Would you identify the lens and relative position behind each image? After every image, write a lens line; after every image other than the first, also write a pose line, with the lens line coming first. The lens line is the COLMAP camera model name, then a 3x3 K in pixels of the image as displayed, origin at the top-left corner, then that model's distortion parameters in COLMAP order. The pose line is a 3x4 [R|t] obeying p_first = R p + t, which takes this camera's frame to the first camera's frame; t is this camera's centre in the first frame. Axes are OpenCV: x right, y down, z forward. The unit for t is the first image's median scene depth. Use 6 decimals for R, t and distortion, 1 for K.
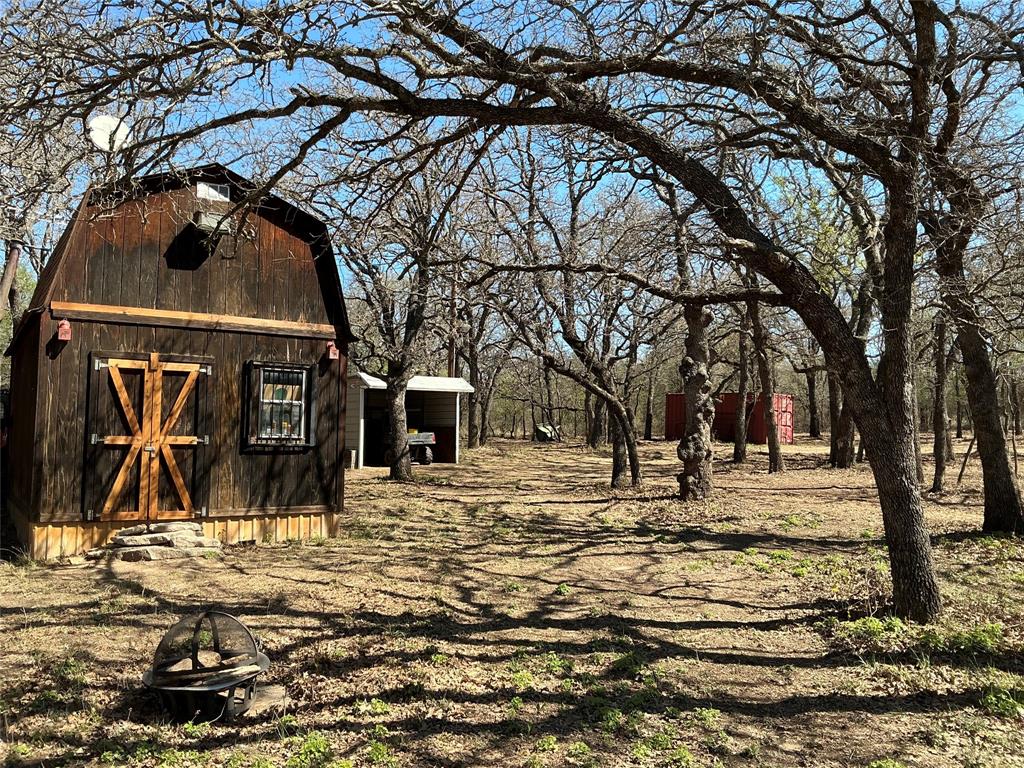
lens RADIAL K [[837.4, 0, 506.4], [0, 837.4, 386.7], [0, 0, 1]] dist [0.096581, -0.182529]
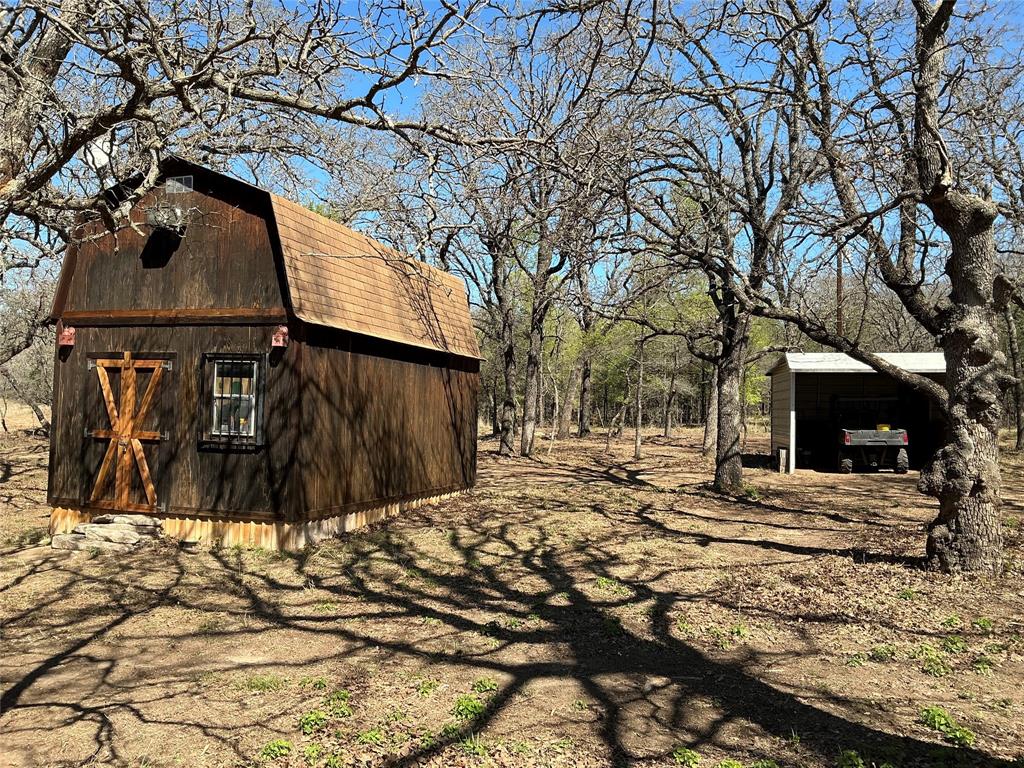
lens RADIAL K [[837.4, 0, 506.4], [0, 837.4, 386.7], [0, 0, 1]] dist [0.096581, -0.182529]
pose [[0.632408, -0.019203, -0.774398, 0.658728], [0.030441, 0.999537, 0.000074, 0.017228], [0.774037, -0.023621, 0.632699, 0.662740]]
